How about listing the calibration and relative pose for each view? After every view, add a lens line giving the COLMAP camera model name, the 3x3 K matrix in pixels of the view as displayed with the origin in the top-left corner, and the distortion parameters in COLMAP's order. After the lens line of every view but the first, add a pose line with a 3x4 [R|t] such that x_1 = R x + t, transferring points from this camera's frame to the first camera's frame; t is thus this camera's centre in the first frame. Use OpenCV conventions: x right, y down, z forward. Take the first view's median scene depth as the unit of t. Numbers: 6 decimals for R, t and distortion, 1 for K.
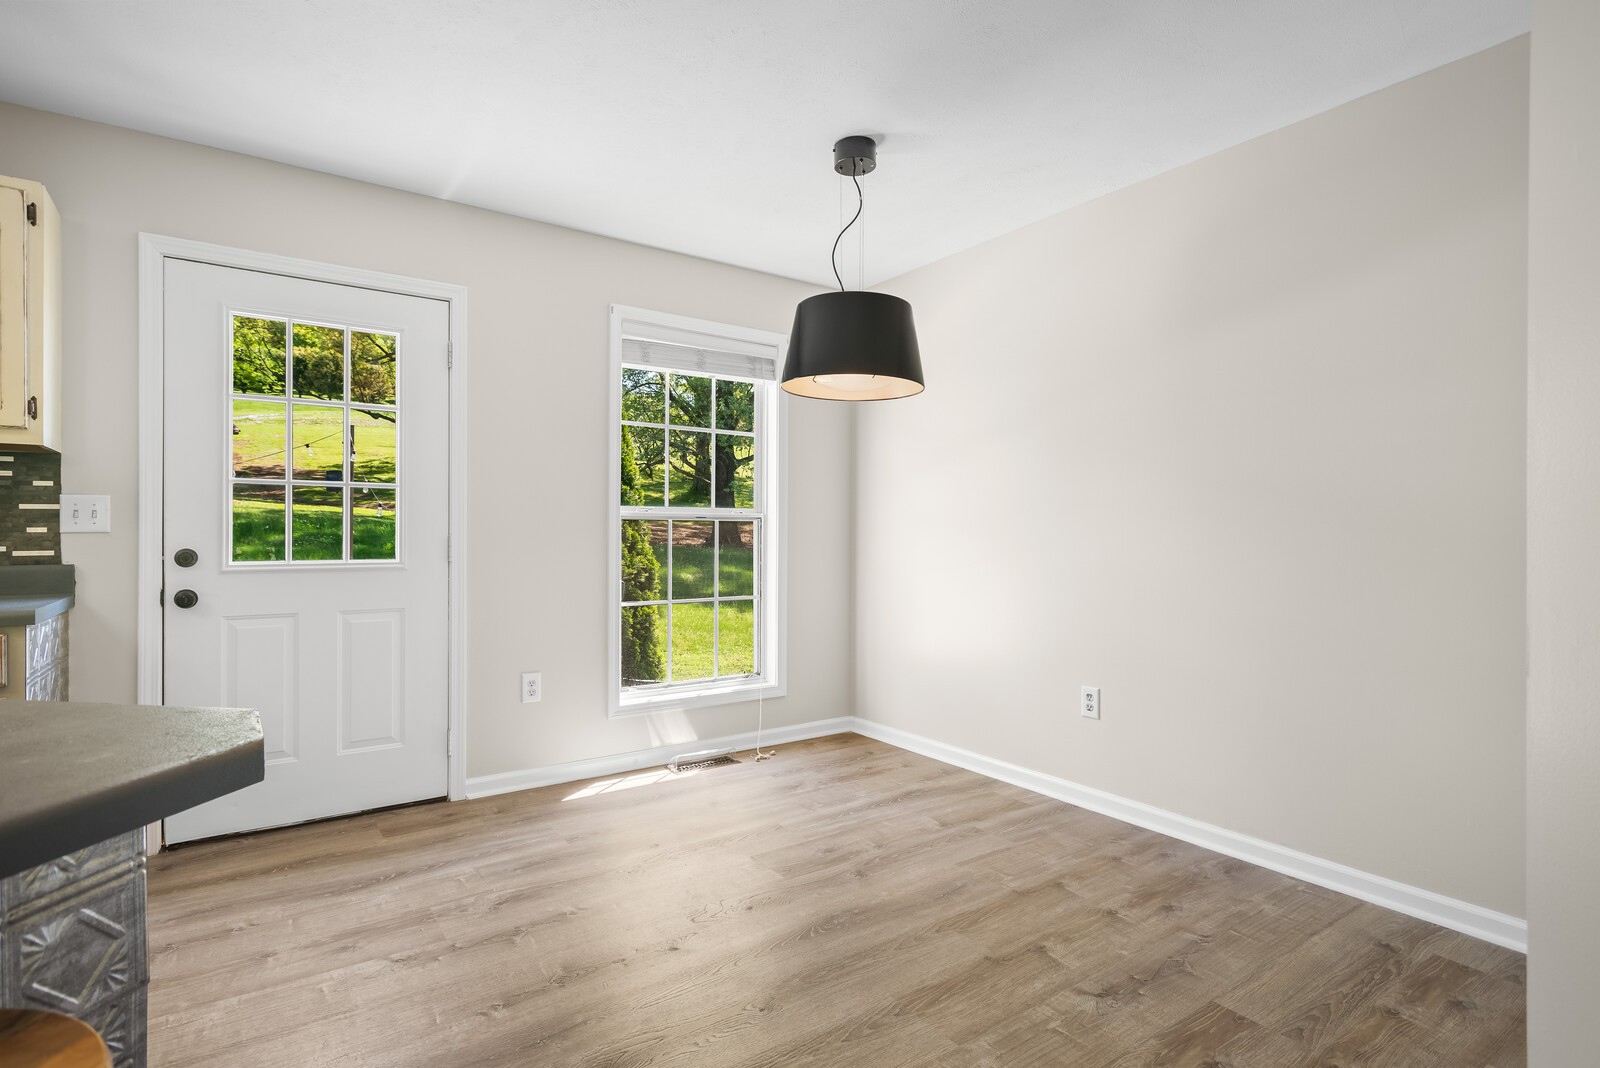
lens RADIAL K [[799.2, 0, 800.0], [0, 799.2, 534.0], [0, 0, 1]] dist [0.000353, -0.002550]
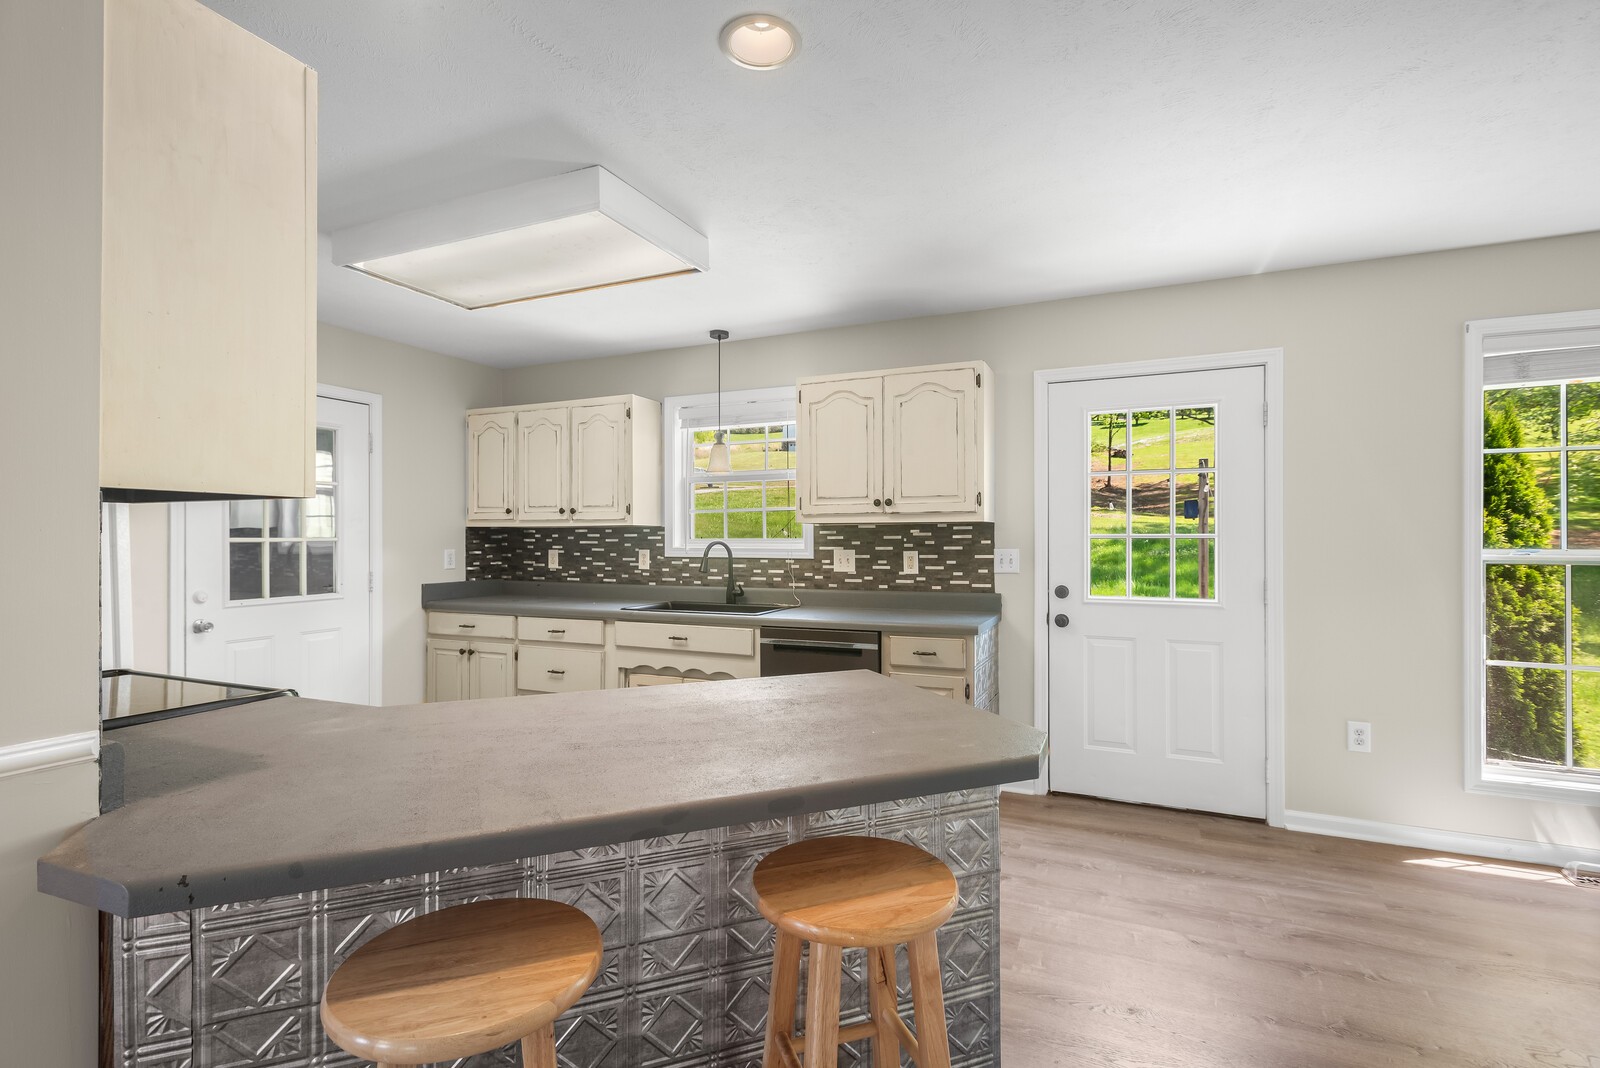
lens RADIAL K [[739.0, 0, 792.6], [0, 739.0, 536.7], [0, 0, 1]] dist [0.005678, -0.000252]
pose [[0.506839, -0.008048, -0.862003, 0.132136], [0.000118, 0.999957, -0.009267, -0.059790], [0.862041, 0.004595, 0.506818, -0.085329]]
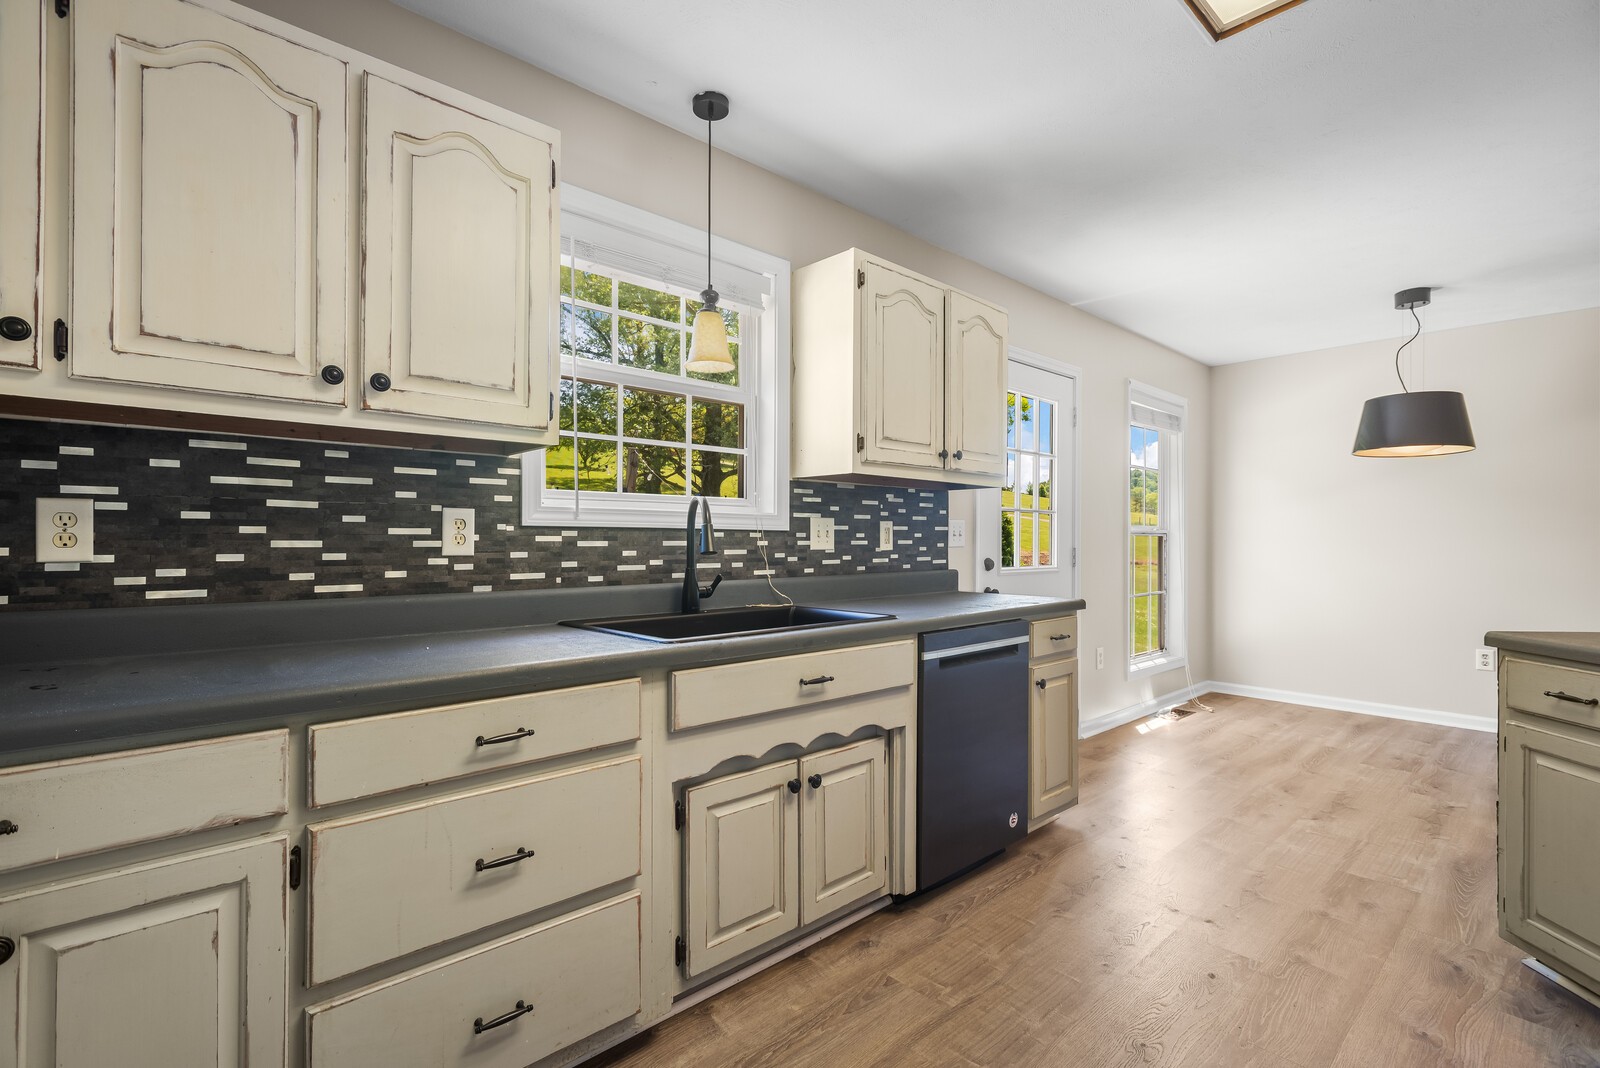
lens RADIAL K [[739.0, 0, 792.6], [0, 739.0, 536.7], [0, 0, 1]] dist [0.005678, -0.000252]
pose [[0.992929, -0.000177, 0.118713, -1.350081], [0.001024, 0.999974, -0.007073, -0.010918], [-0.118709, 0.007145, 0.992903, -0.266830]]
